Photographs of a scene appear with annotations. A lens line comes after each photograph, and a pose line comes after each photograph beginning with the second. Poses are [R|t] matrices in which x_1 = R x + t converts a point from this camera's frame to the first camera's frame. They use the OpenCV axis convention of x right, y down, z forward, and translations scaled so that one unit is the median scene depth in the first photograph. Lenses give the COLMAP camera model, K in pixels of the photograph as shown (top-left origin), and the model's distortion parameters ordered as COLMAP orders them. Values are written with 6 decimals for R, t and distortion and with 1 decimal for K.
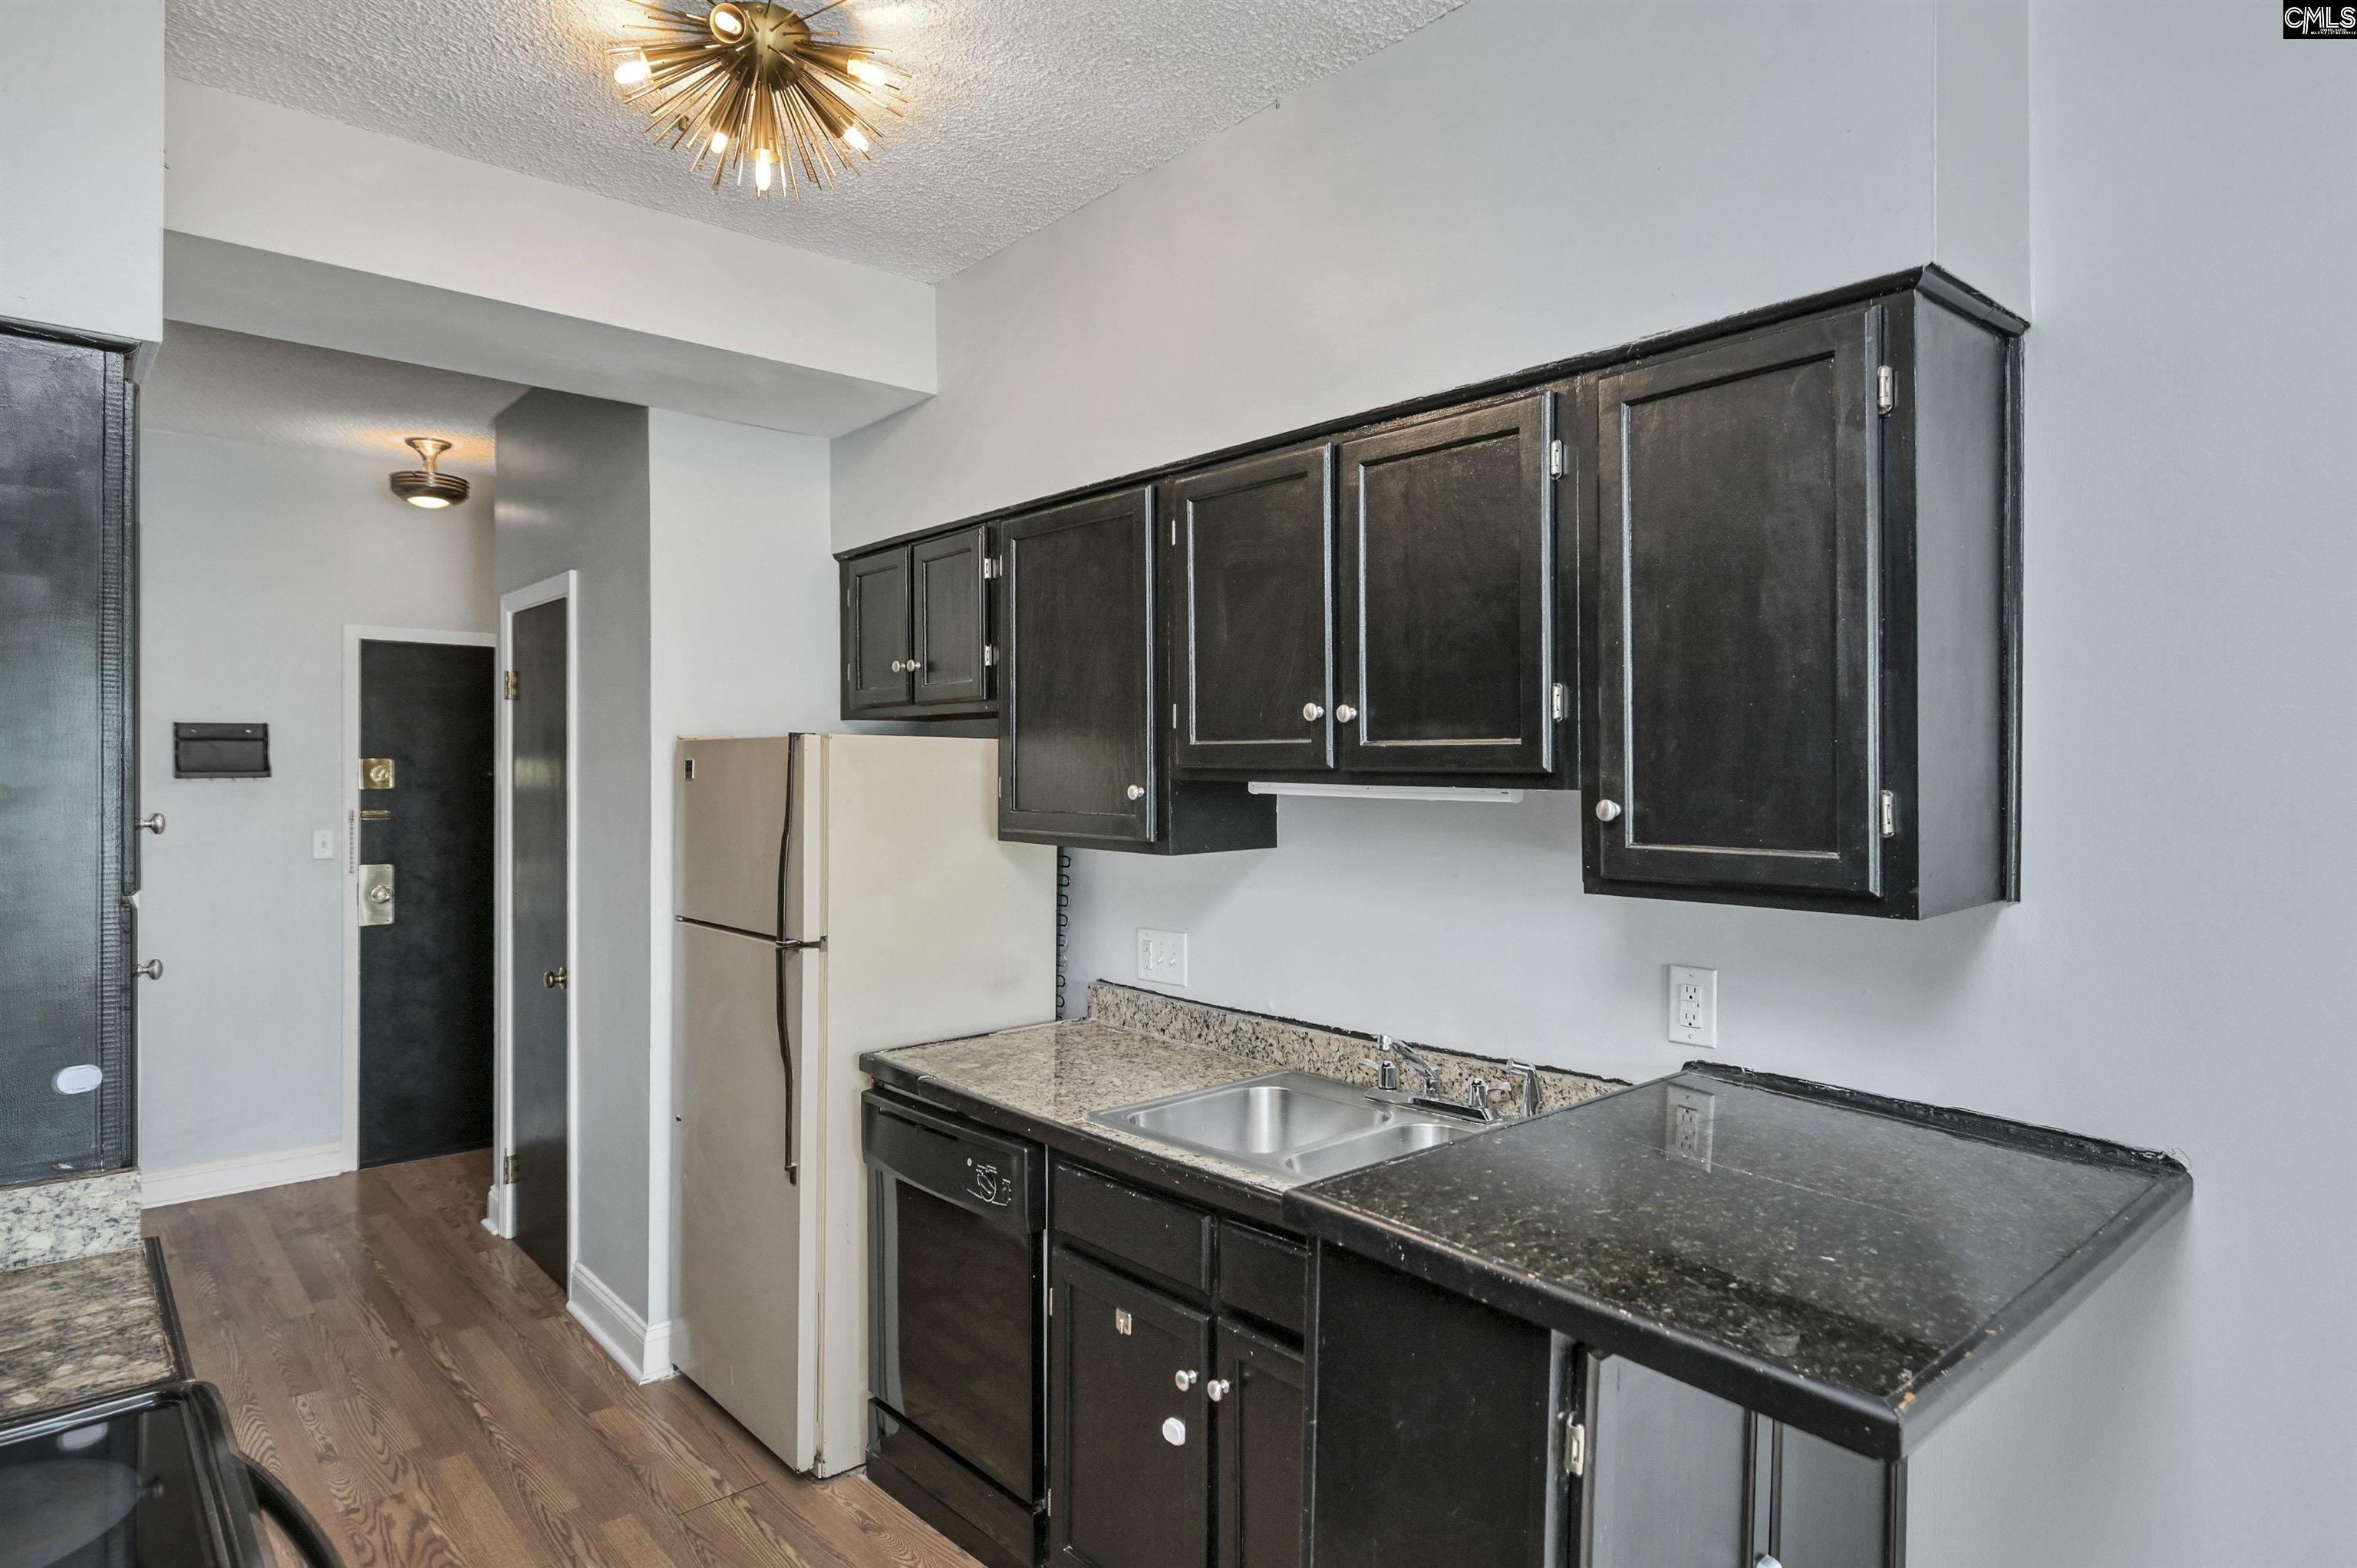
lens RADIAL K [[1331.7, 0, 1175.0], [0, 1331.7, 768.6], [0, 0, 1]] dist [0.000135, -0.000710]
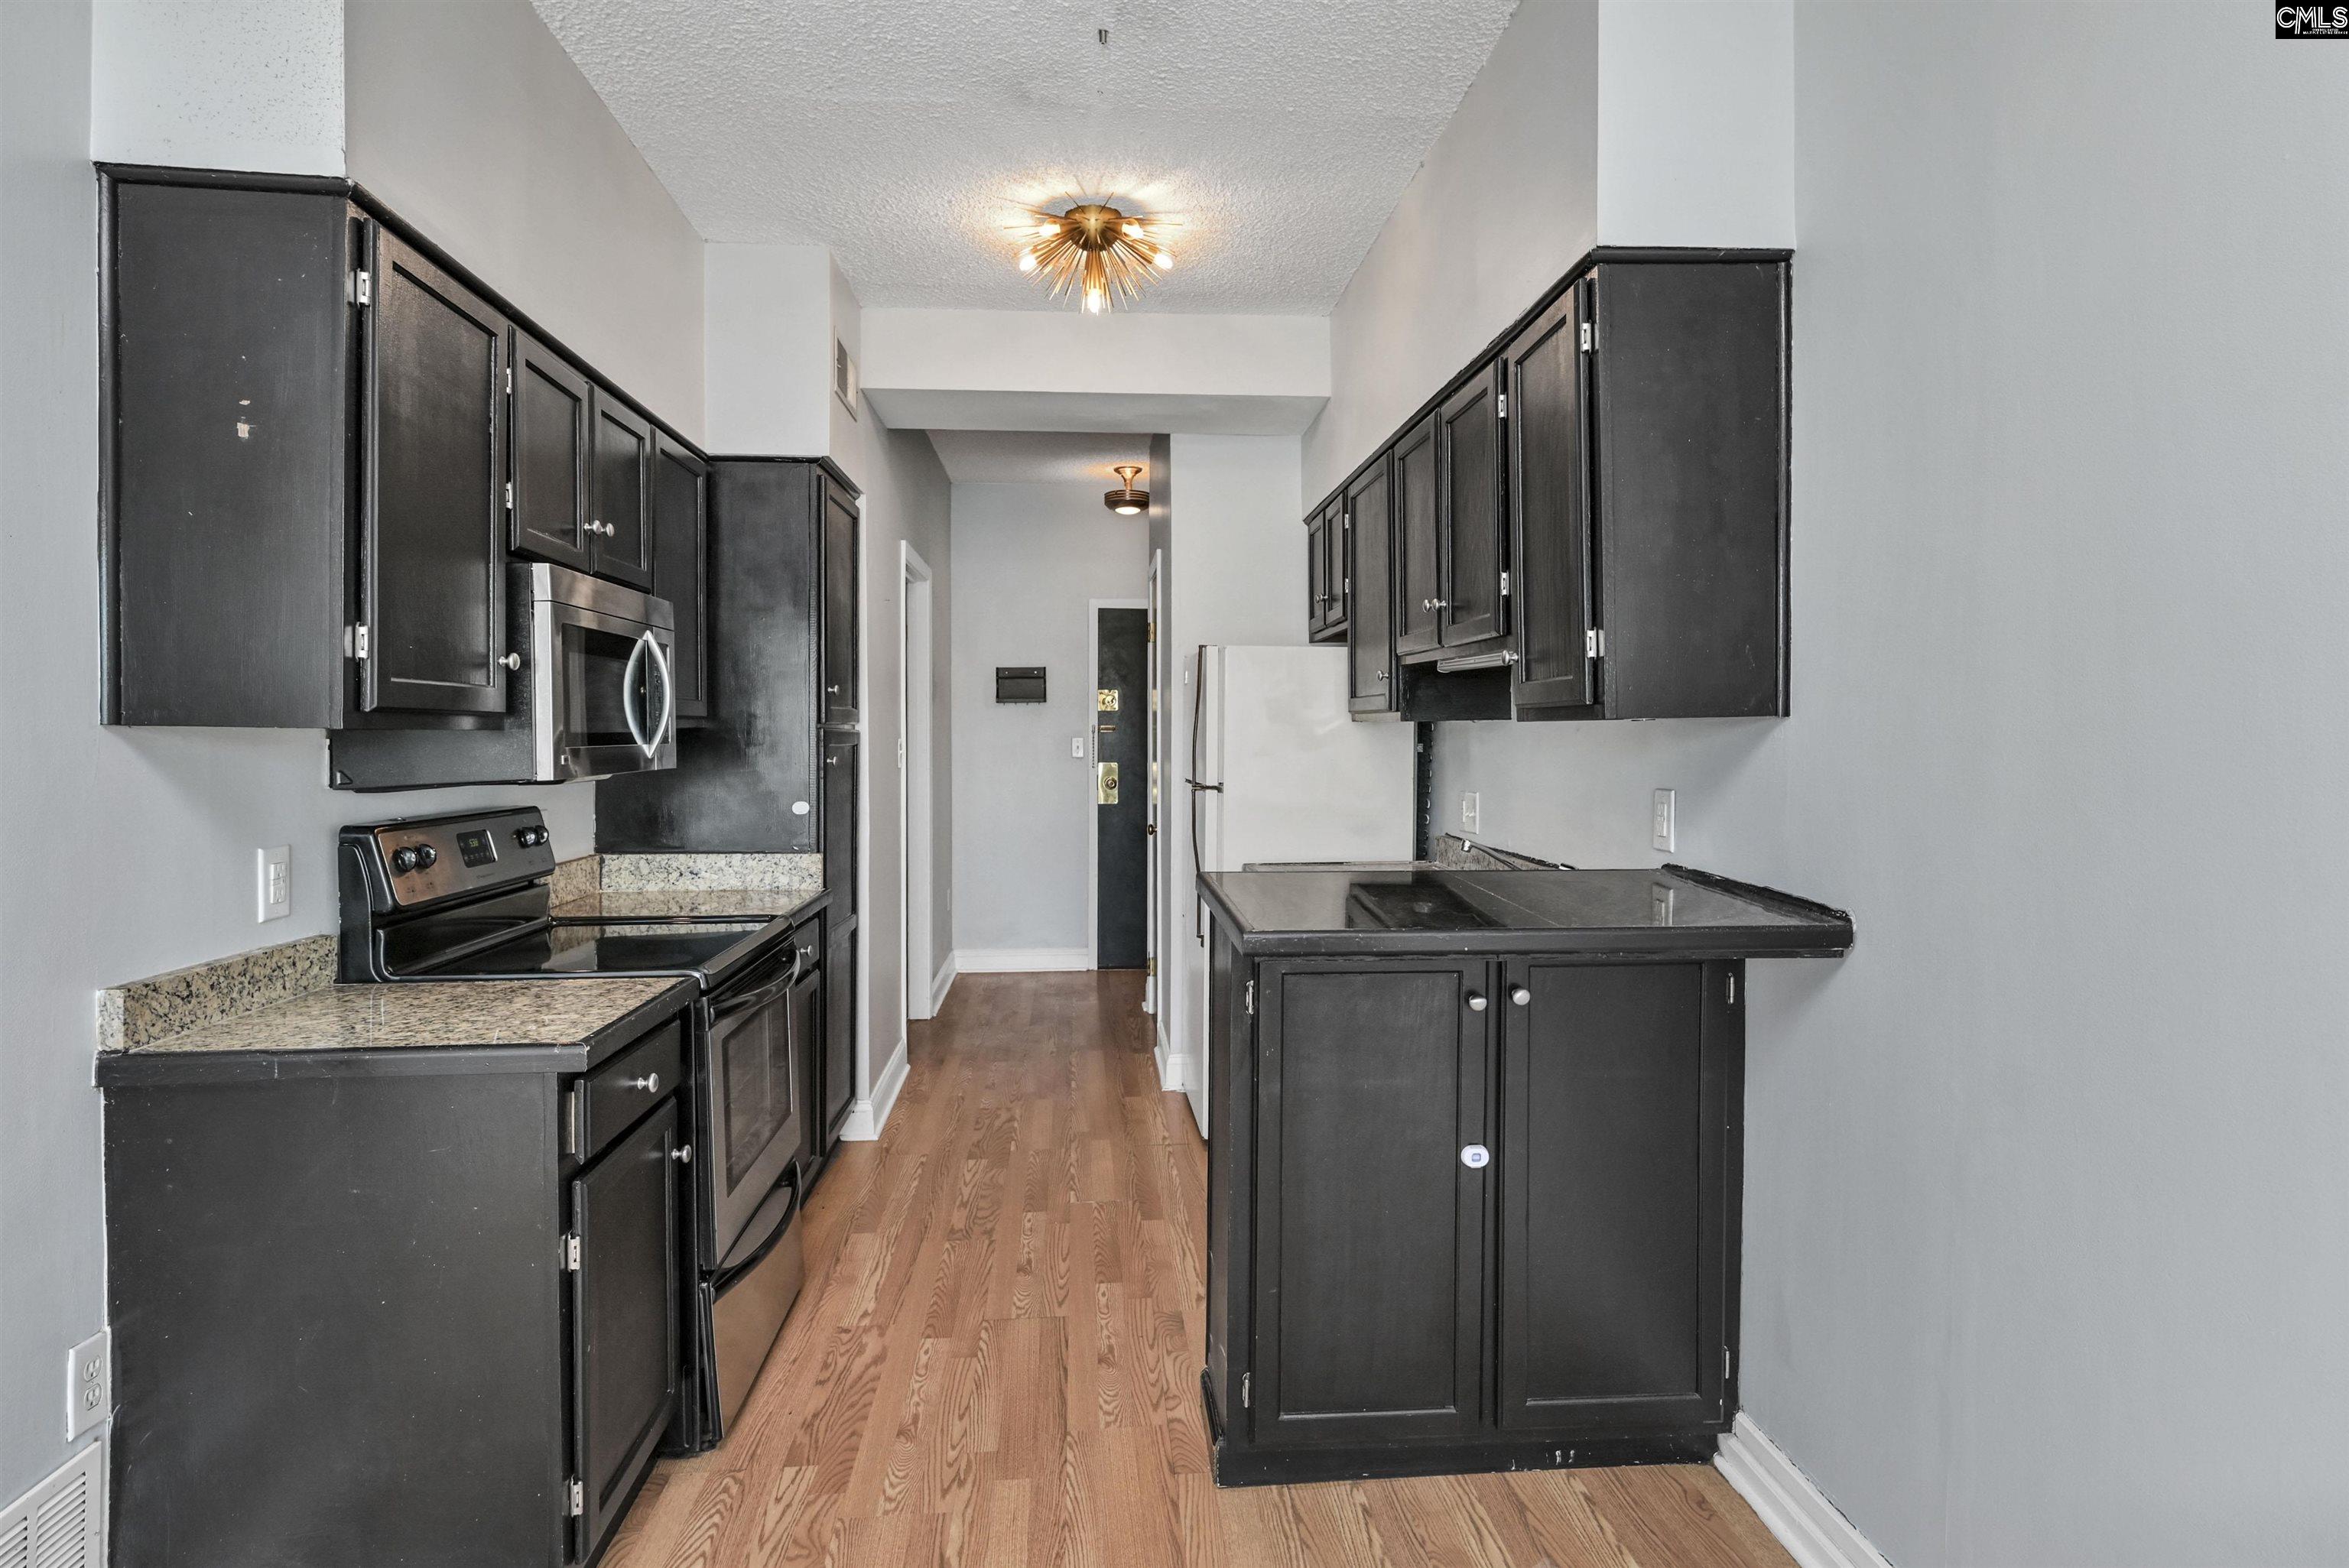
lens RADIAL K [[1316.7, 0, 1176.0], [0, 1316.7, 744.6], [0, 0, 1]] dist [0.000965, -0.002789]
pose [[0.805413, 0.005004, -0.592693, 0.487212], [-0.000278, 0.999967, 0.008064, 0.062685], [0.592714, -0.006330, 0.805388, -0.180634]]
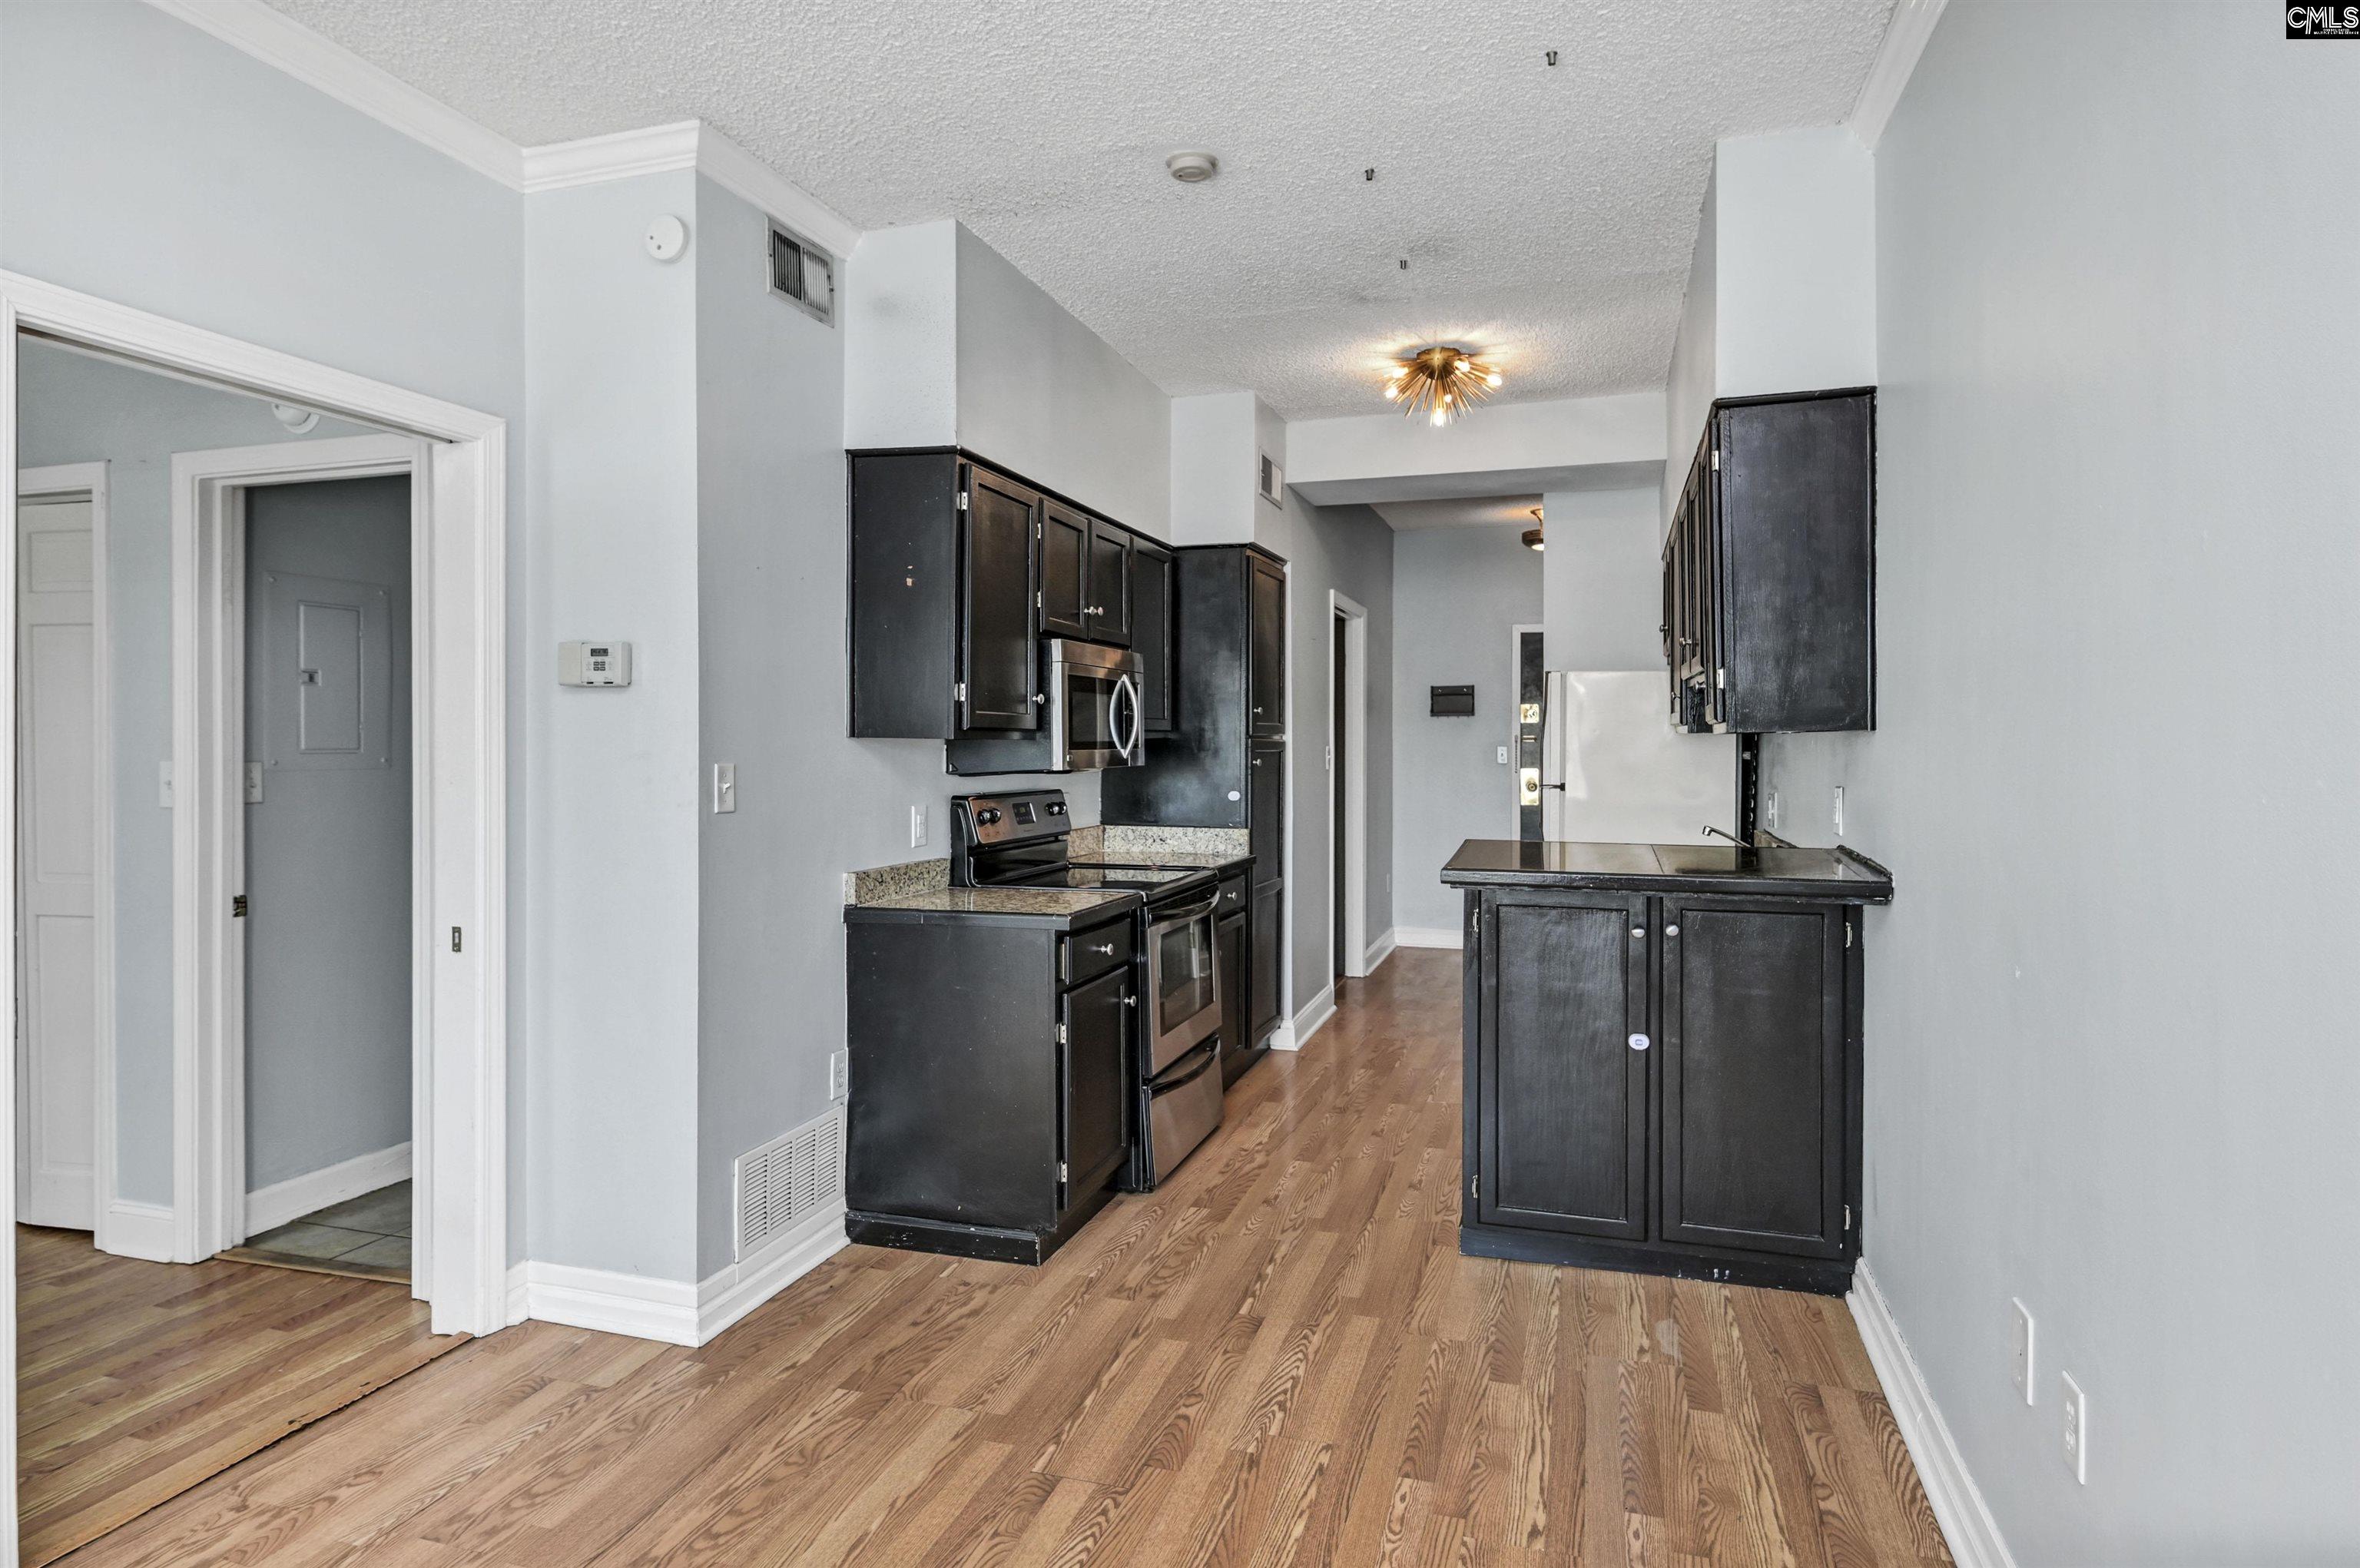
lens RADIAL K [[1290.8, 0, 1175.1], [0, 1290.8, 744.3], [0, 0, 1]] dist [0.001072, -0.000531]
pose [[0.519017, 0.001892, -0.854762, 0.839186], [-0.001845, 0.999998, 0.001094, 0.063161], [0.854762, 0.001009, 0.519019, -0.322013]]
